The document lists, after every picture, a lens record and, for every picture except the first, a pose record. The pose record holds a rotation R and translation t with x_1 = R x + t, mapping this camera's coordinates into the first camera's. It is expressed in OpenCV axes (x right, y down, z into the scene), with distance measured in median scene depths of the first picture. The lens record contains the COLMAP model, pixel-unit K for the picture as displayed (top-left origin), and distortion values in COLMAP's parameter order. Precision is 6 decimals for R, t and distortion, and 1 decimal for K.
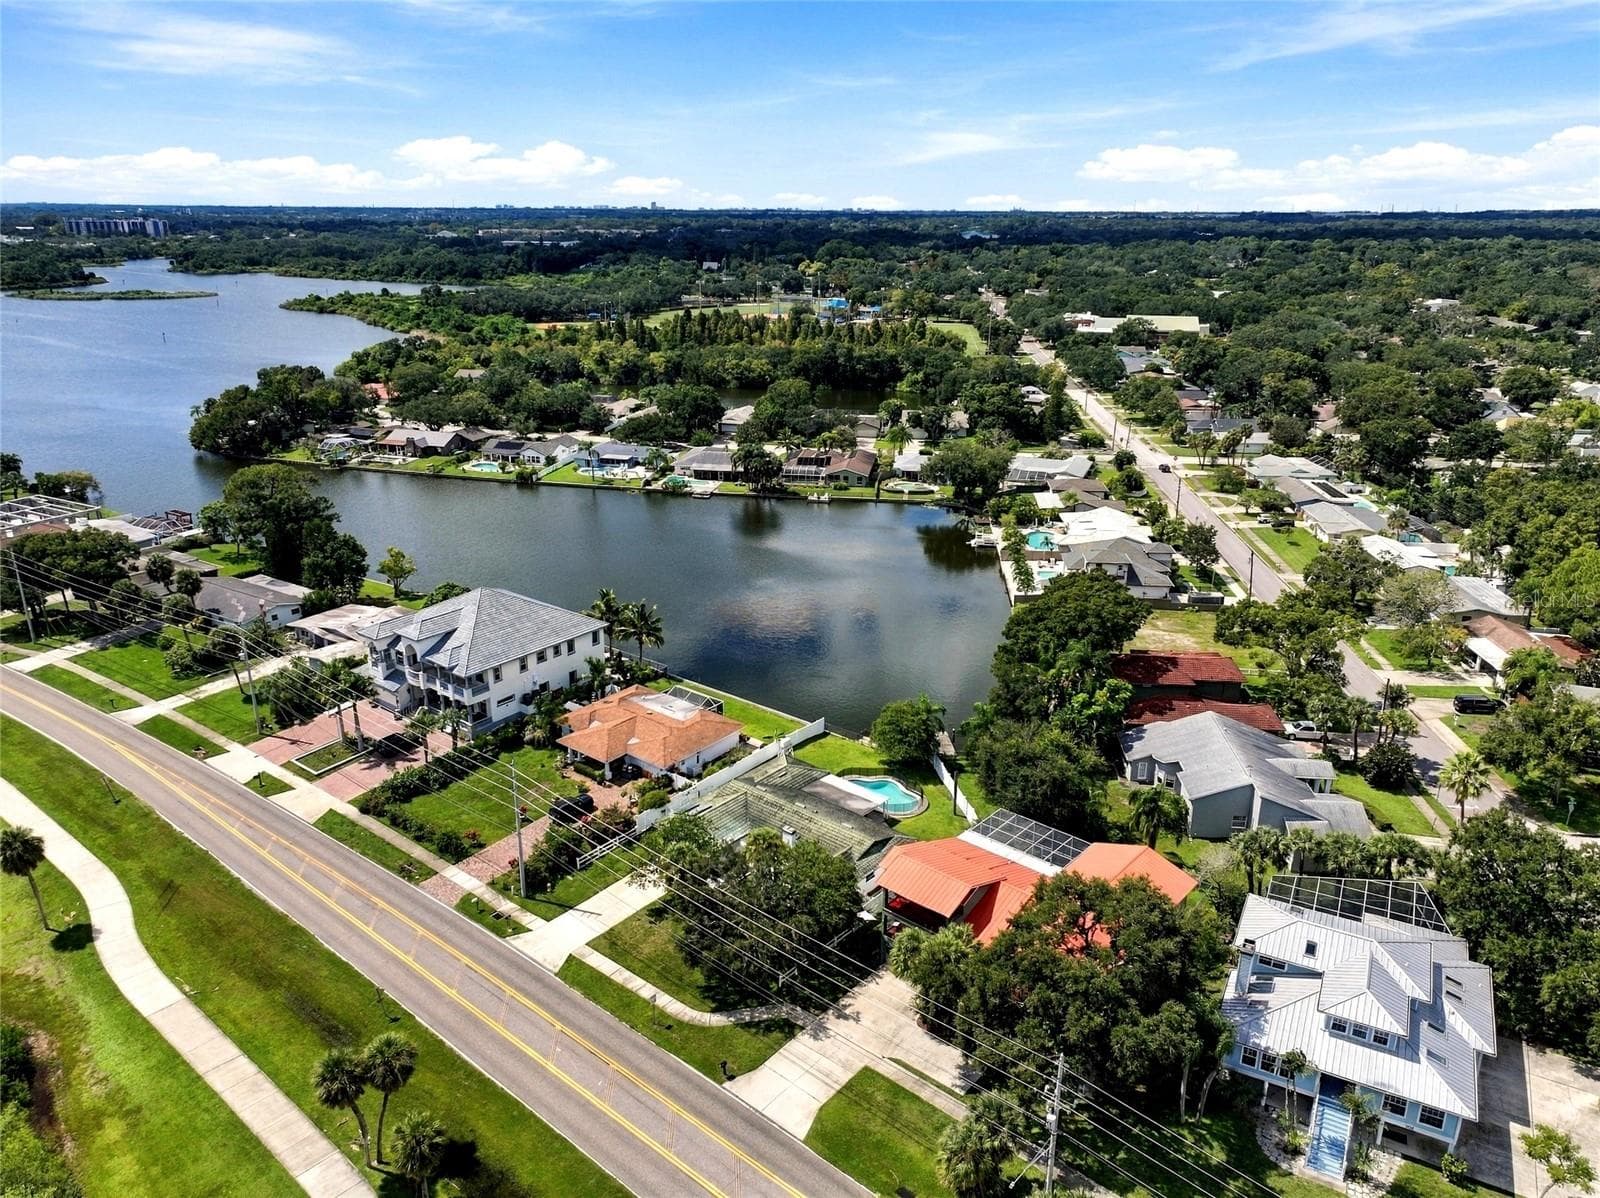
lens RADIAL K [[1120.8, 0, 801.9], [0, 1120.8, 598.8], [0, 0, 1]] dist [0.006730, 0.002168]
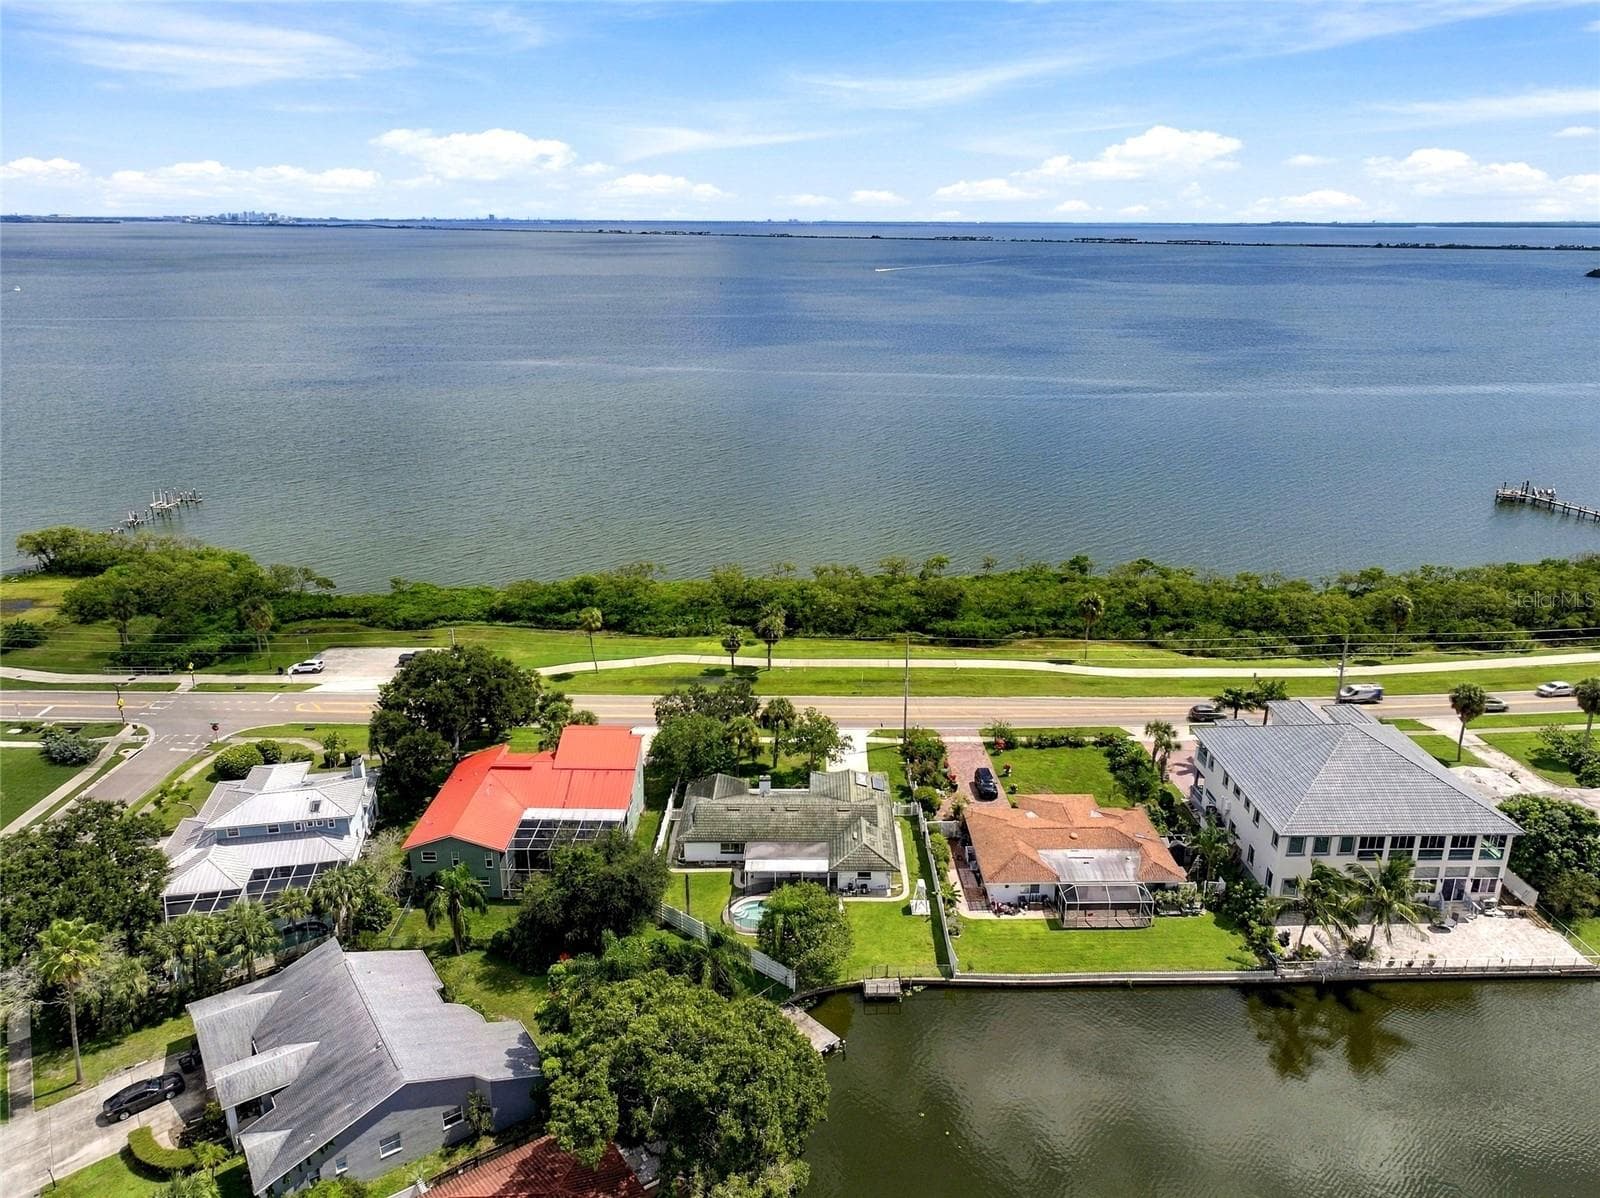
lens RADIAL K [[1134.5, 0, 803.9], [0, 1134.5, 552.8], [0, 0, 1]] dist [0.010658, 0.003565]
pose [[-0.762648, 0.175664, -0.622503, 0.430259], [-0.220155, 0.834453, 0.505193, -0.387972], [0.608194, 0.522332, -0.597720, 1.086794]]
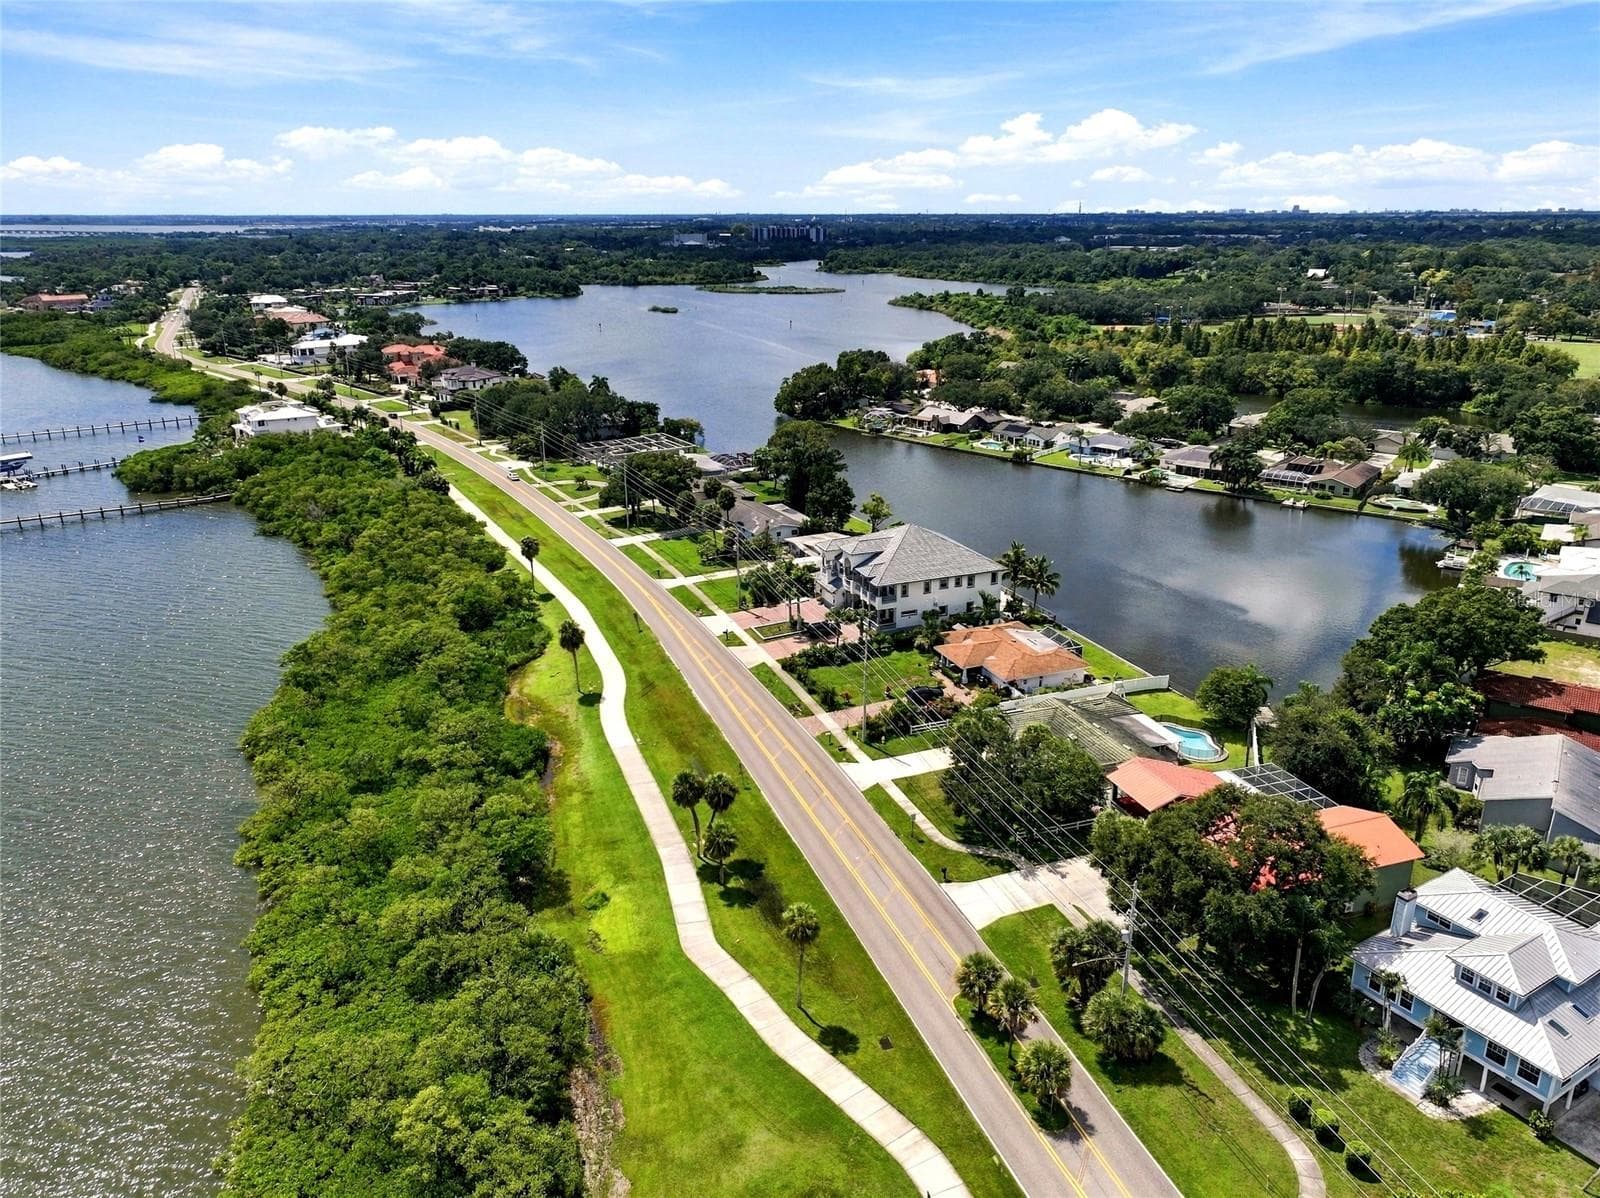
lens RADIAL K [[1116.1, 0, 799.3], [0, 1116.1, 604.2], [0, 0, 1]] dist [0.008836, 0.002244]
pose [[0.866360, 0.157932, -0.473790, 0.190079], [-0.157422, 0.986678, 0.041039, 0.043143], [0.473960, 0.039030, 0.879681, -0.131173]]
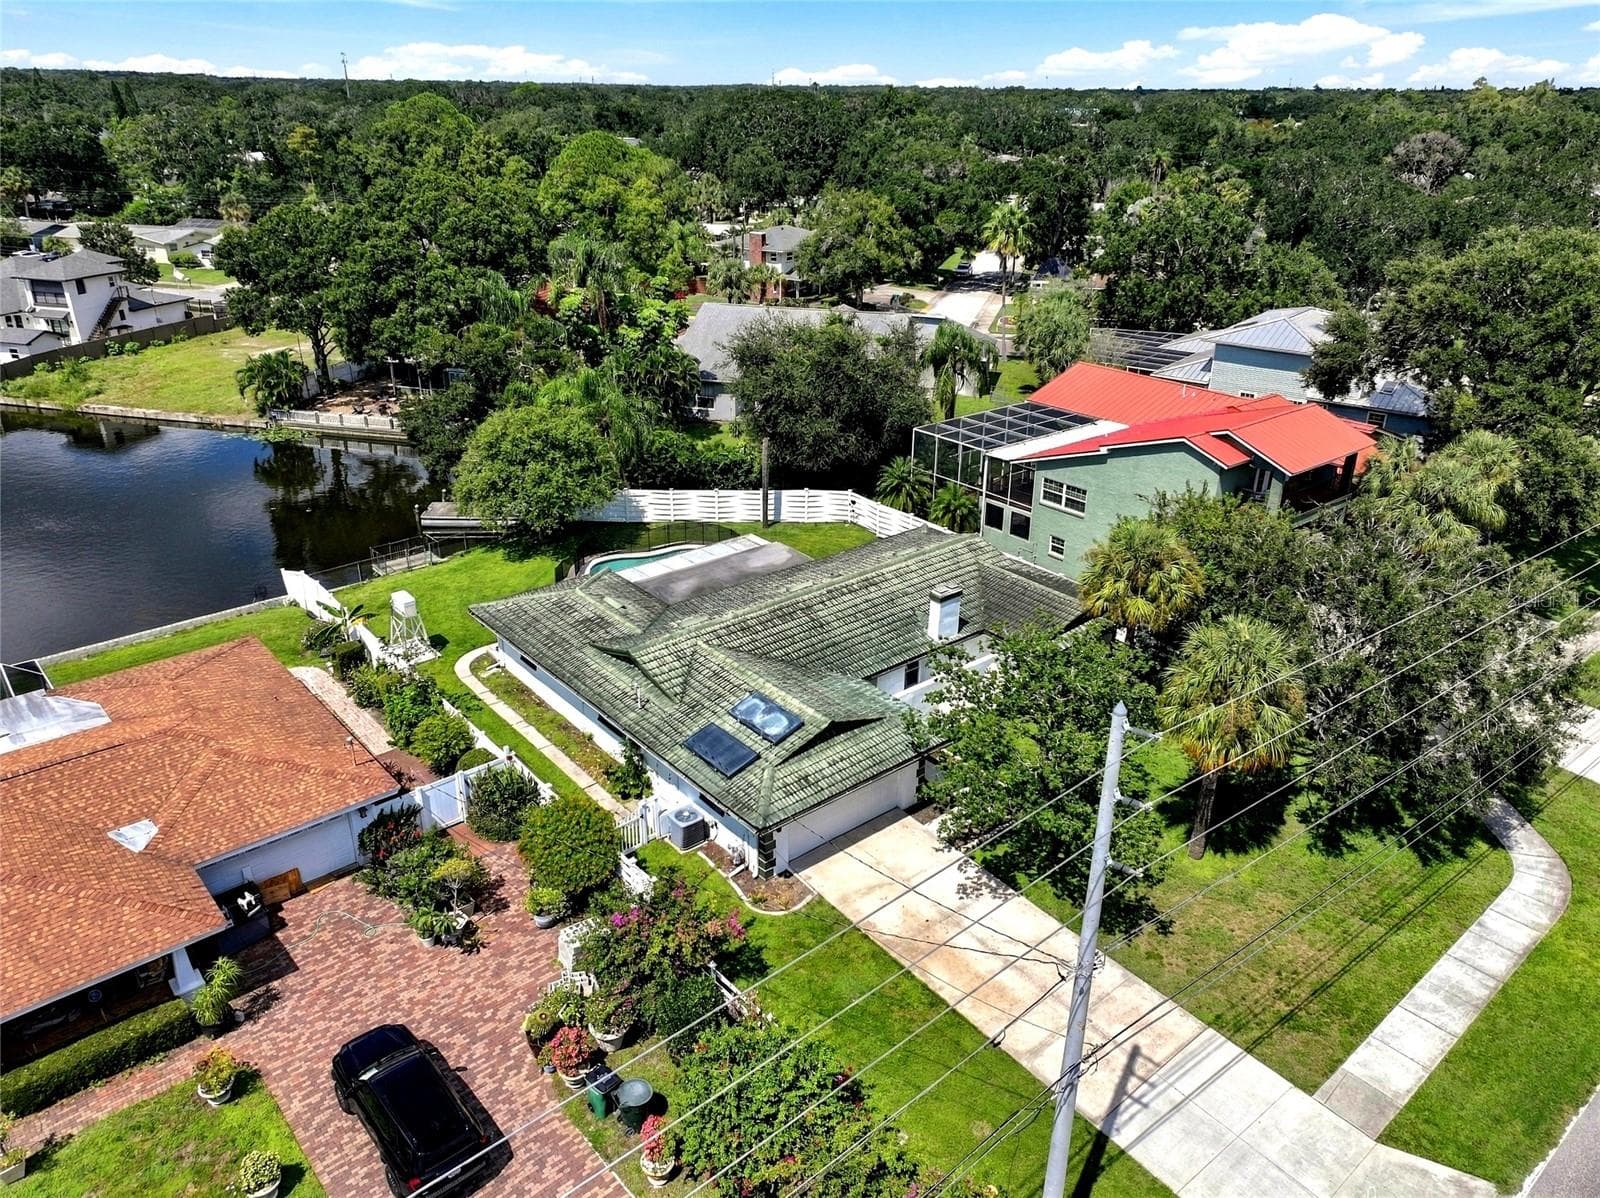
lens RADIAL K [[1120.8, 0, 801.9], [0, 1120.8, 598.8], [0, 0, 1]] dist [0.006730, 0.002168]
pose [[0.171039, -0.407726, 0.896942, -0.266301], [0.317484, 0.884607, 0.341577, 0.035523], [-0.932711, 0.226342, 0.280749, 0.640105]]
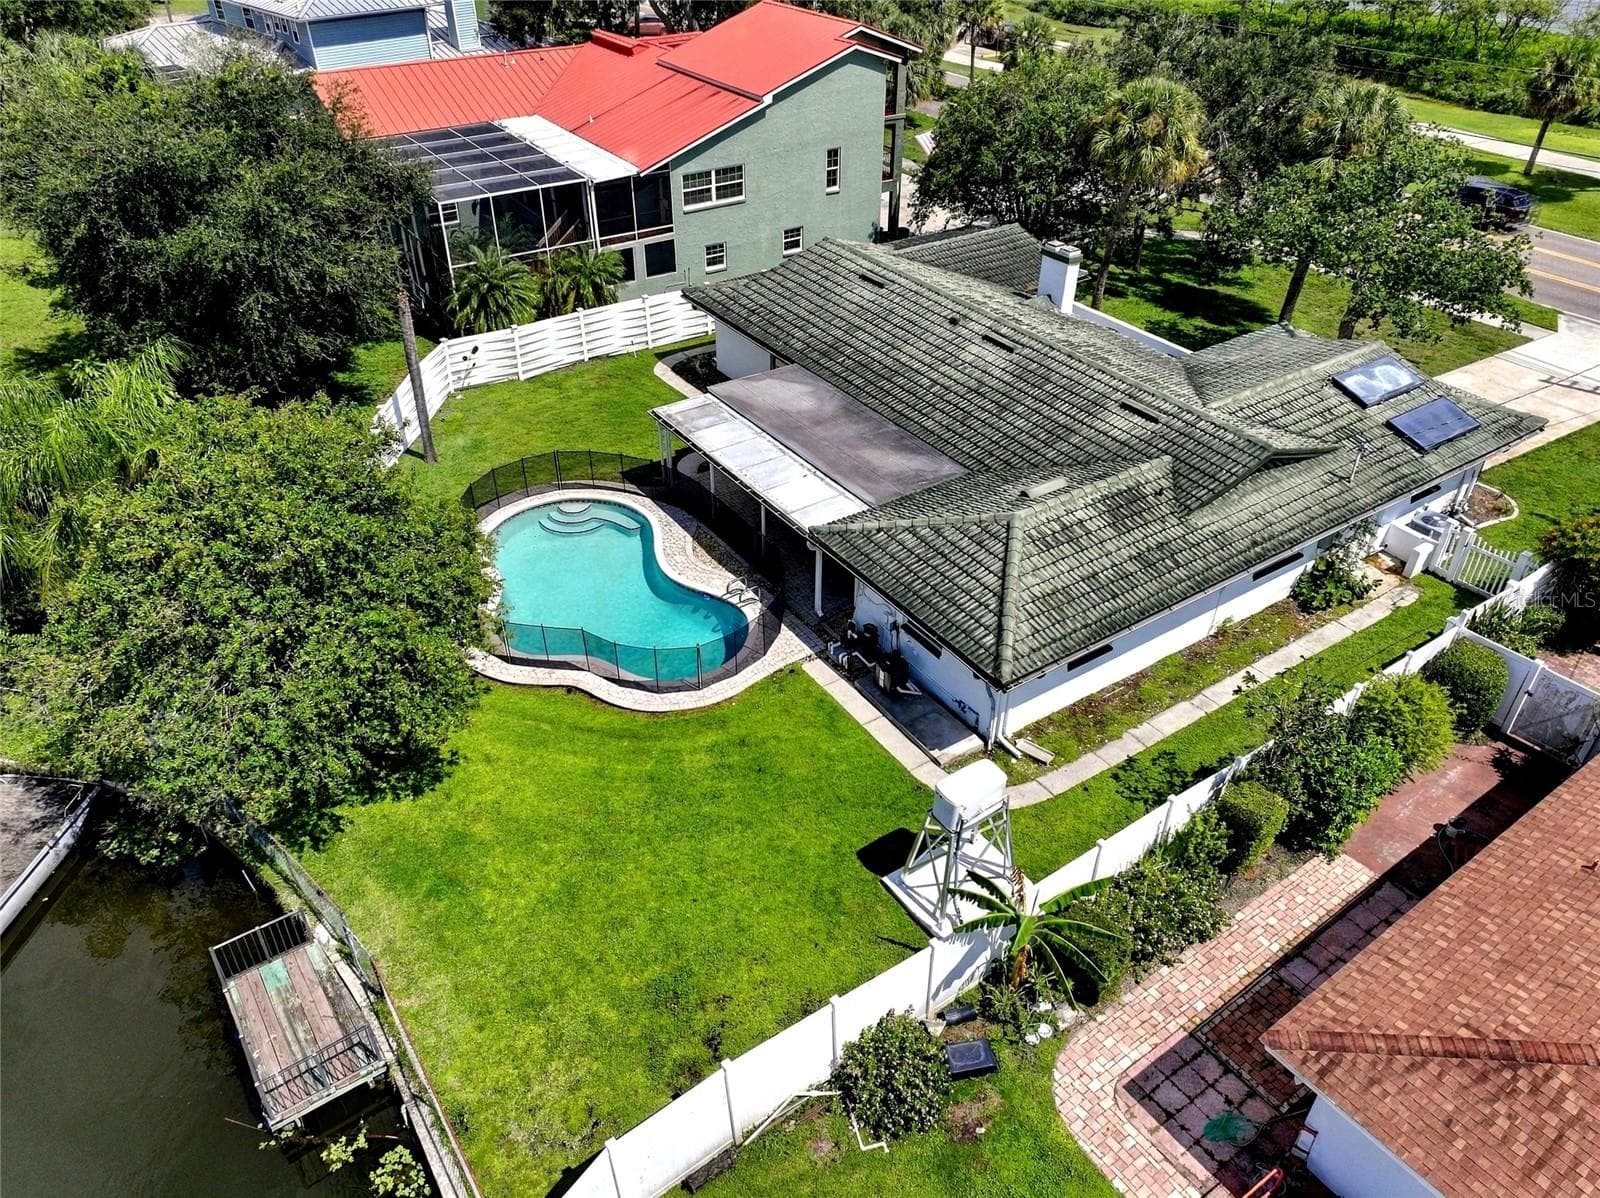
lens RADIAL K [[1120.8, 0, 801.9], [0, 1120.8, 598.8], [0, 0, 1]] dist [0.006730, 0.002168]
pose [[-0.963905, -0.160479, 0.212445, -0.016590], [0.082387, 0.578983, 0.811166, -0.010374], [-0.253177, 0.799391, -0.544863, 0.883027]]
